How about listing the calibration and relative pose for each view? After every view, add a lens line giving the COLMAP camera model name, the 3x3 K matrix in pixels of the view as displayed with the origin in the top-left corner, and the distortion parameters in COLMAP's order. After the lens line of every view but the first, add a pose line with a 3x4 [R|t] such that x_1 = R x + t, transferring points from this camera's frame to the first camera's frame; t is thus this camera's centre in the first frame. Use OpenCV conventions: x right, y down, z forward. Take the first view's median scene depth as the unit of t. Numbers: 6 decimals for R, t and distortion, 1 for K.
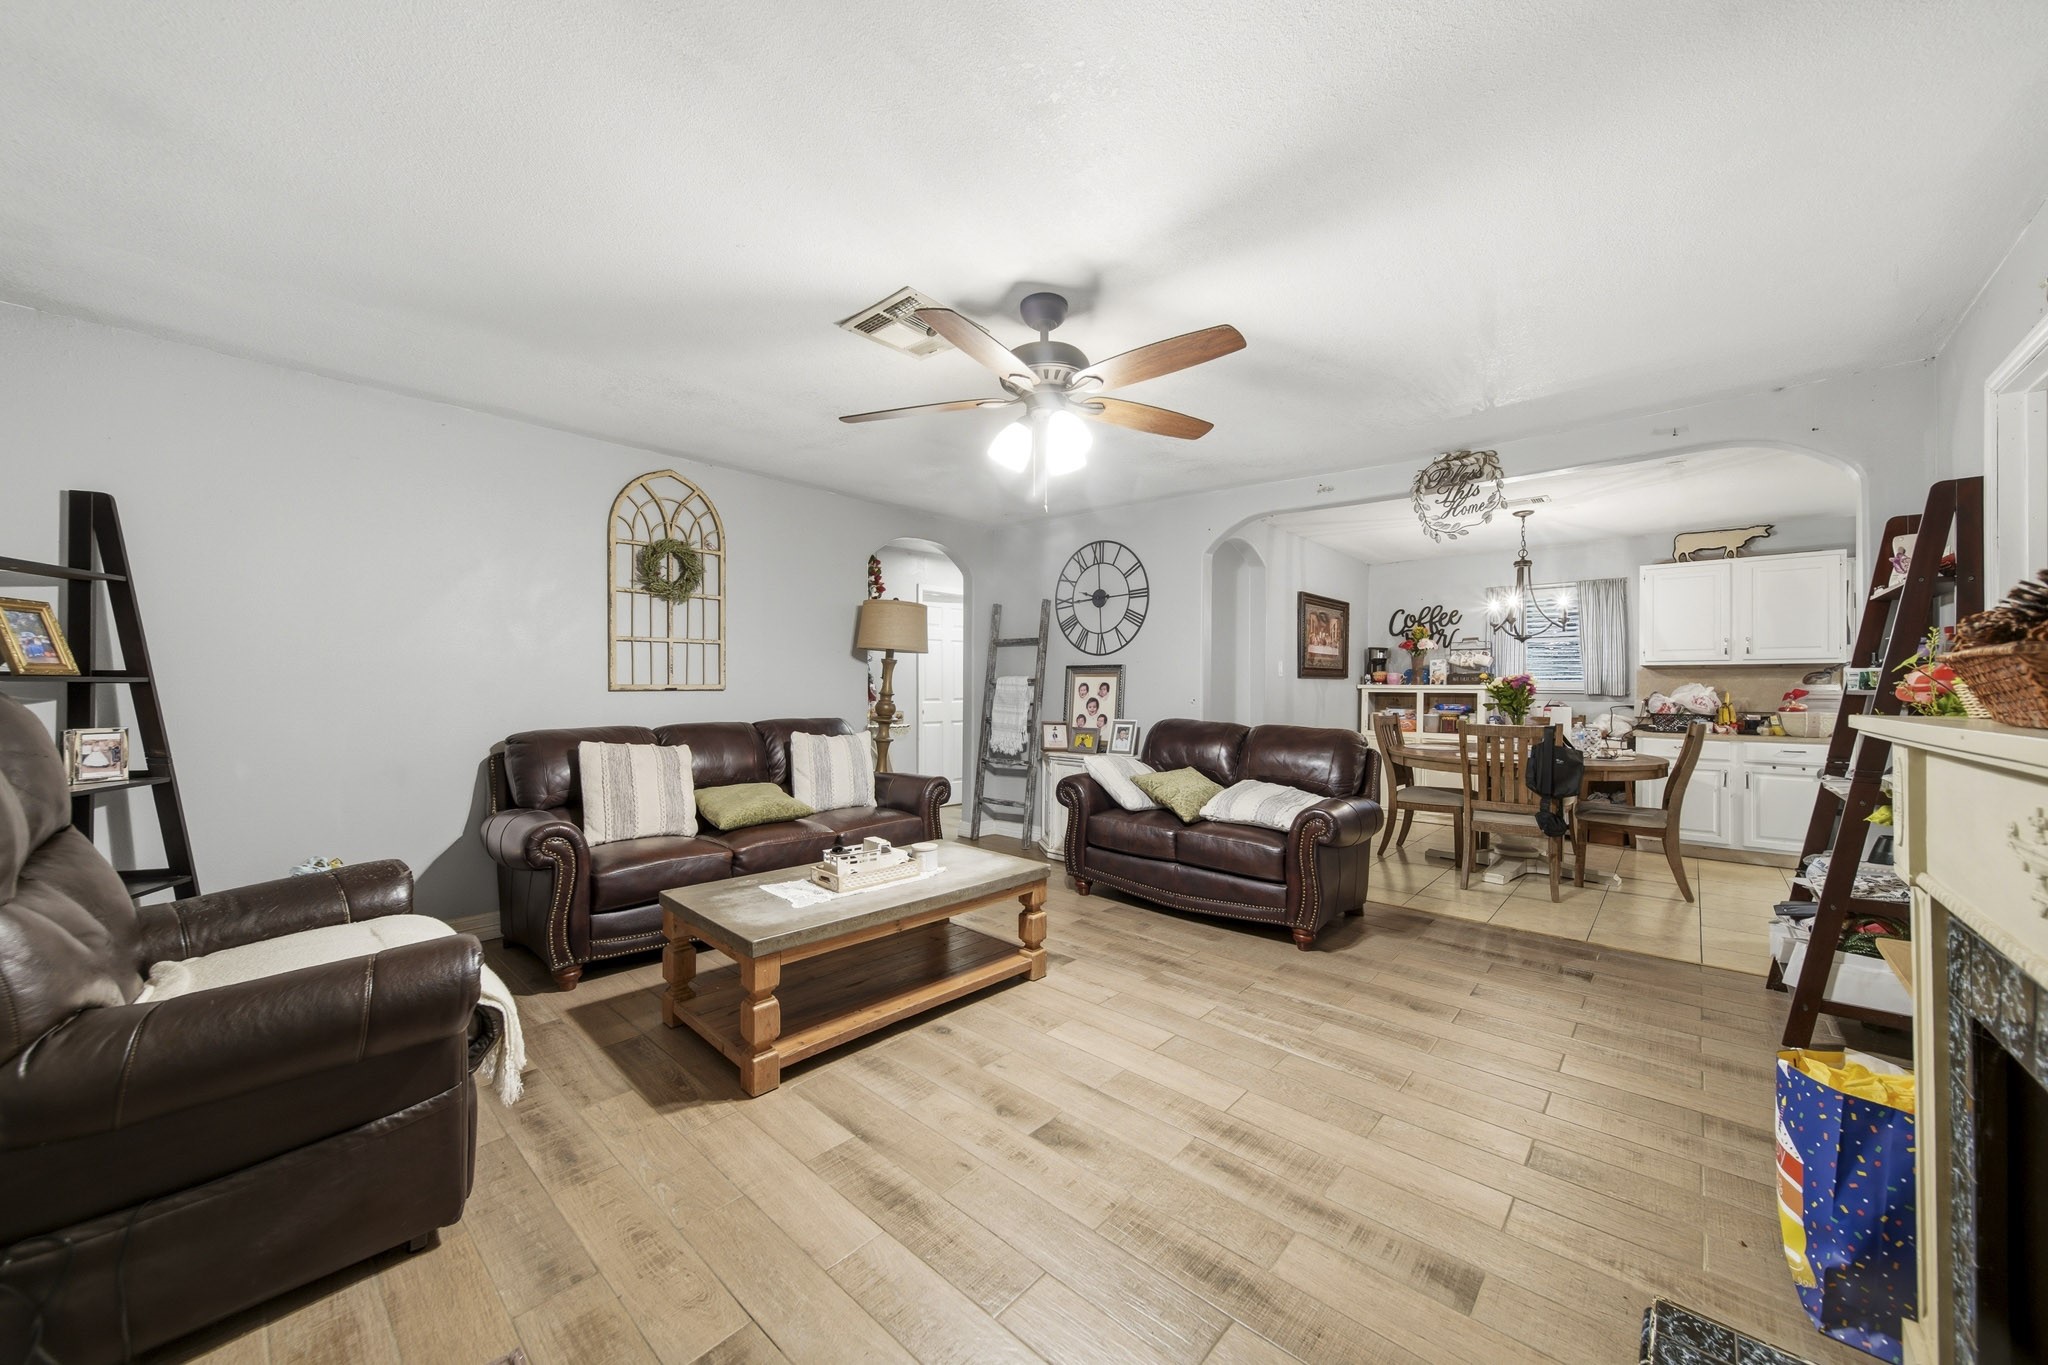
lens RADIAL K [[735.3, 0, 1027.8], [0, 735.3, 685.1], [0, 0, 1]] dist [0.000830, -0.000087]
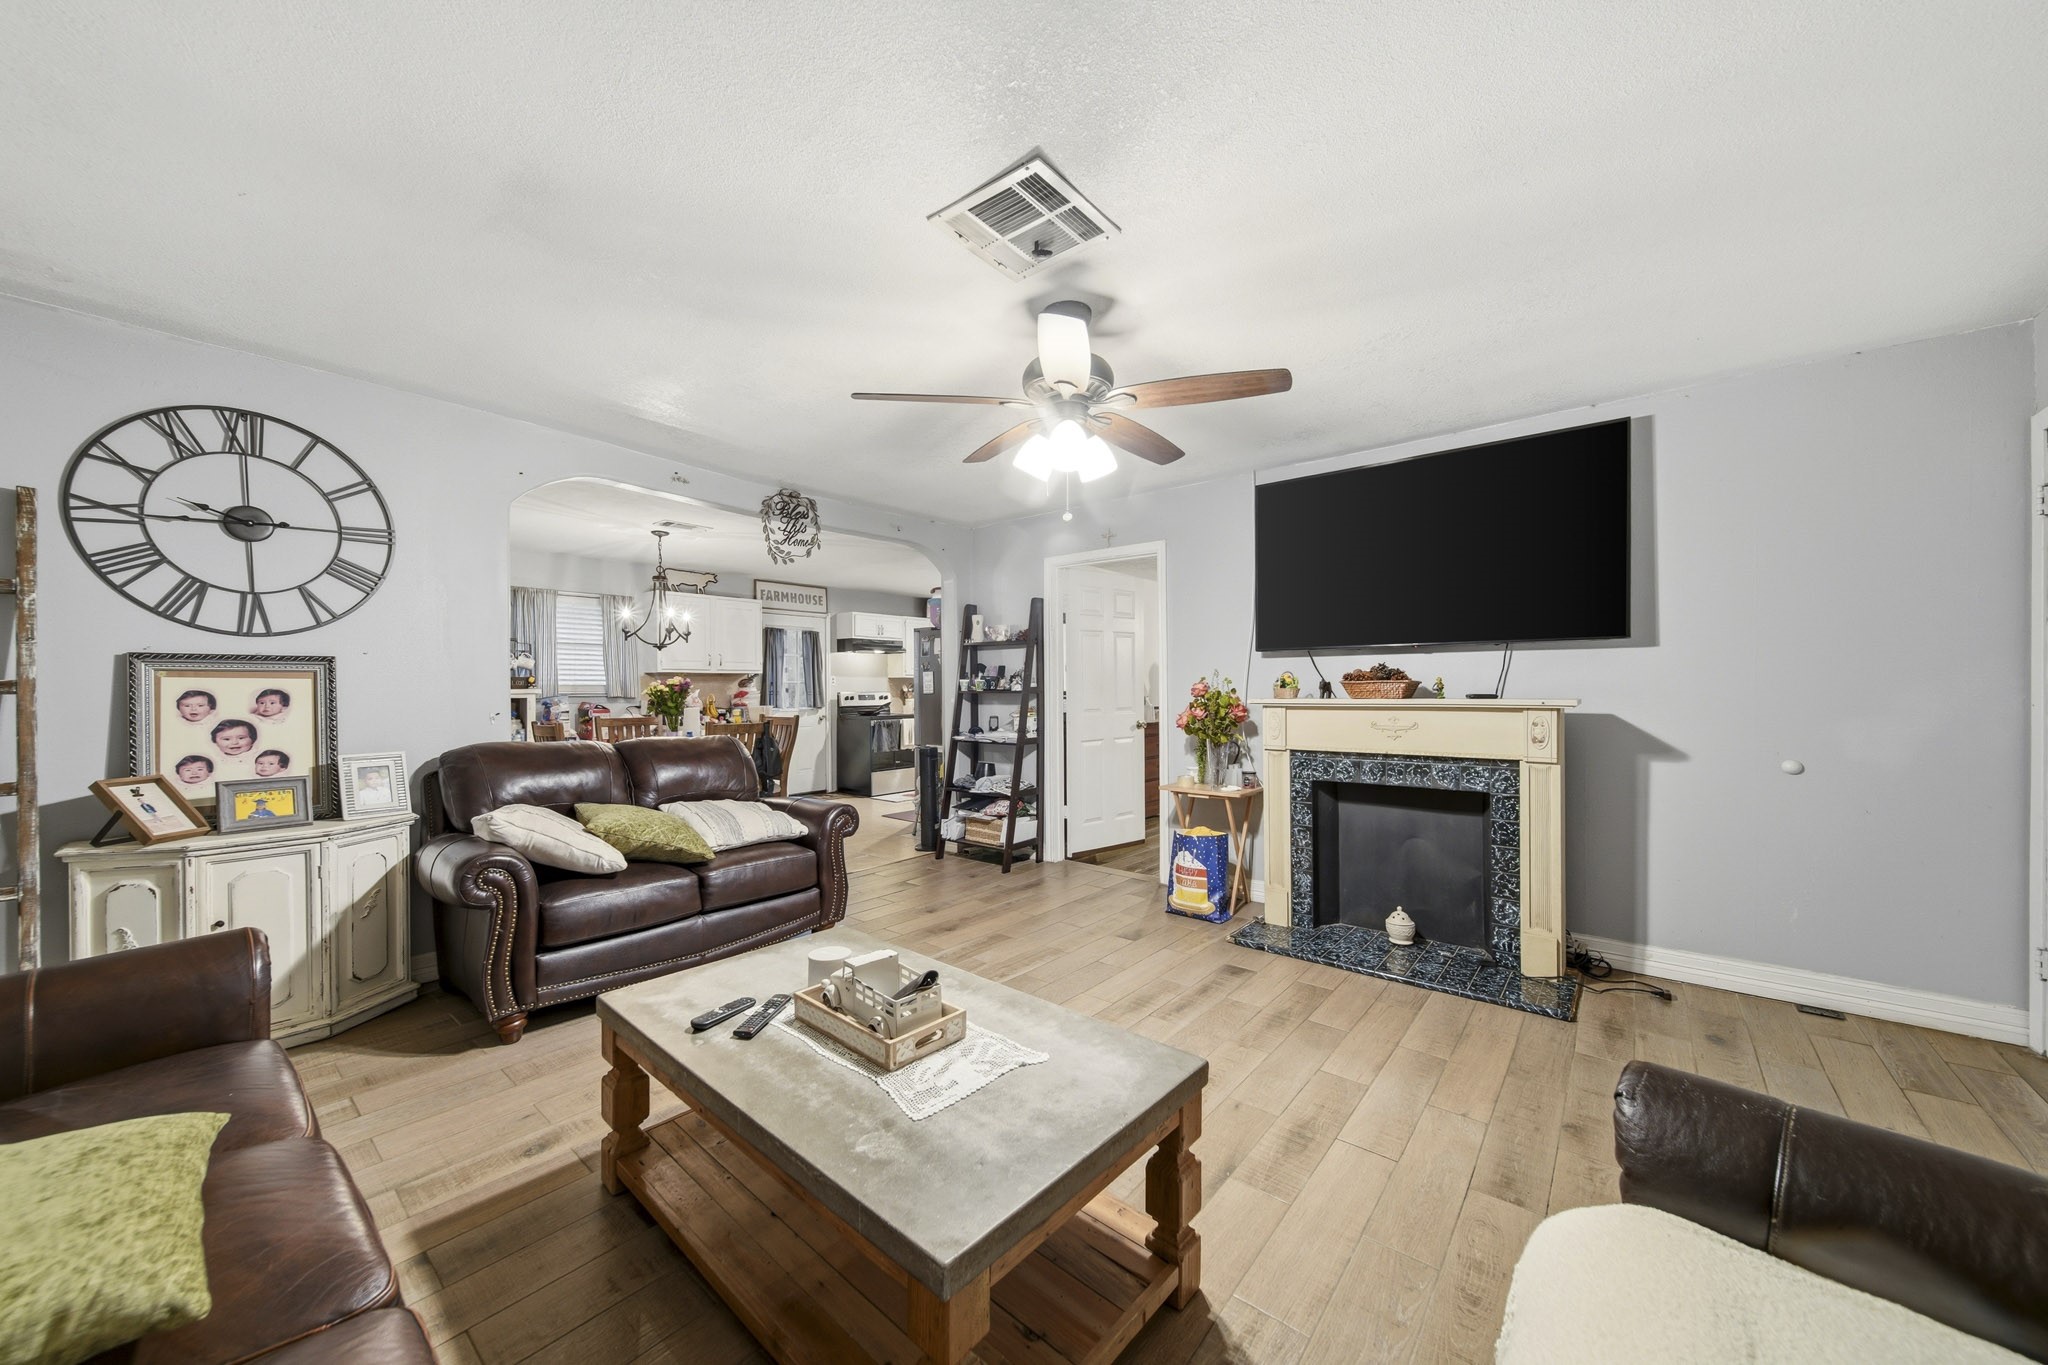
lens RADIAL K [[729.5, 0, 1024.2], [0, 729.5, 692.2], [0, 0, 1]] dist [0.000207, -0.000153]
pose [[-0.033167, -0.009558, 0.999404, -0.549446], [0.003605, 0.999947, 0.009683, -0.005558], [-0.999443, 0.003924, -0.033130, 0.618271]]
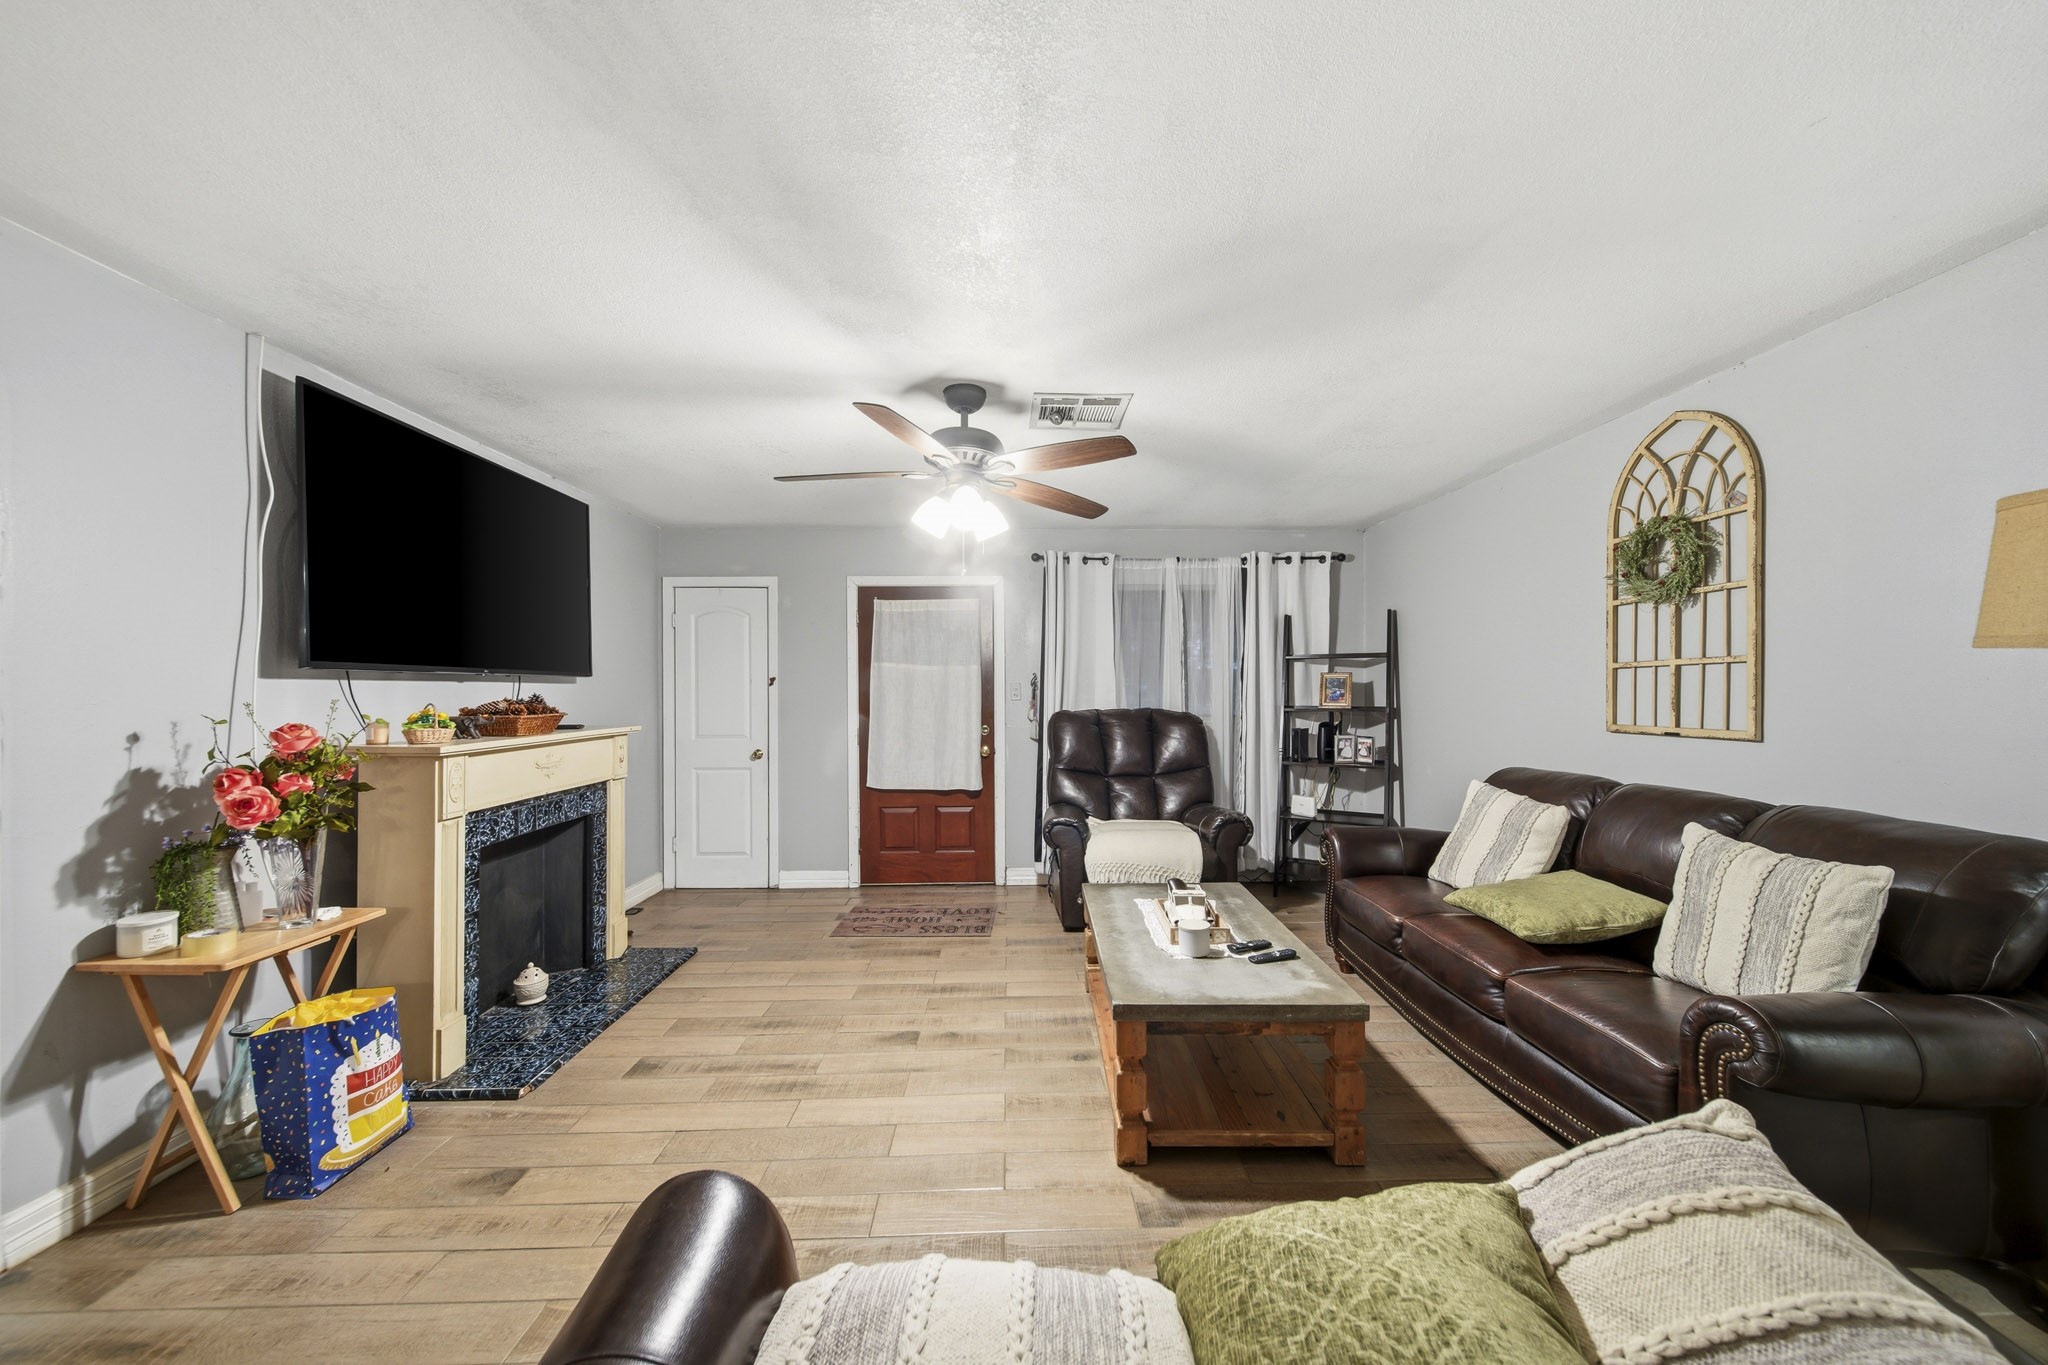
lens RADIAL K [[725.9, 0, 1024.6], [0, 725.9, 693.7], [0, 0, 1]] dist [0.001368, -0.000230]
pose [[-0.729157, -0.000763, -0.684346, 0.406058], [-0.001227, 0.999999, 0.000193, -0.030691], [0.684346, 0.000980, -0.729157, 1.061541]]
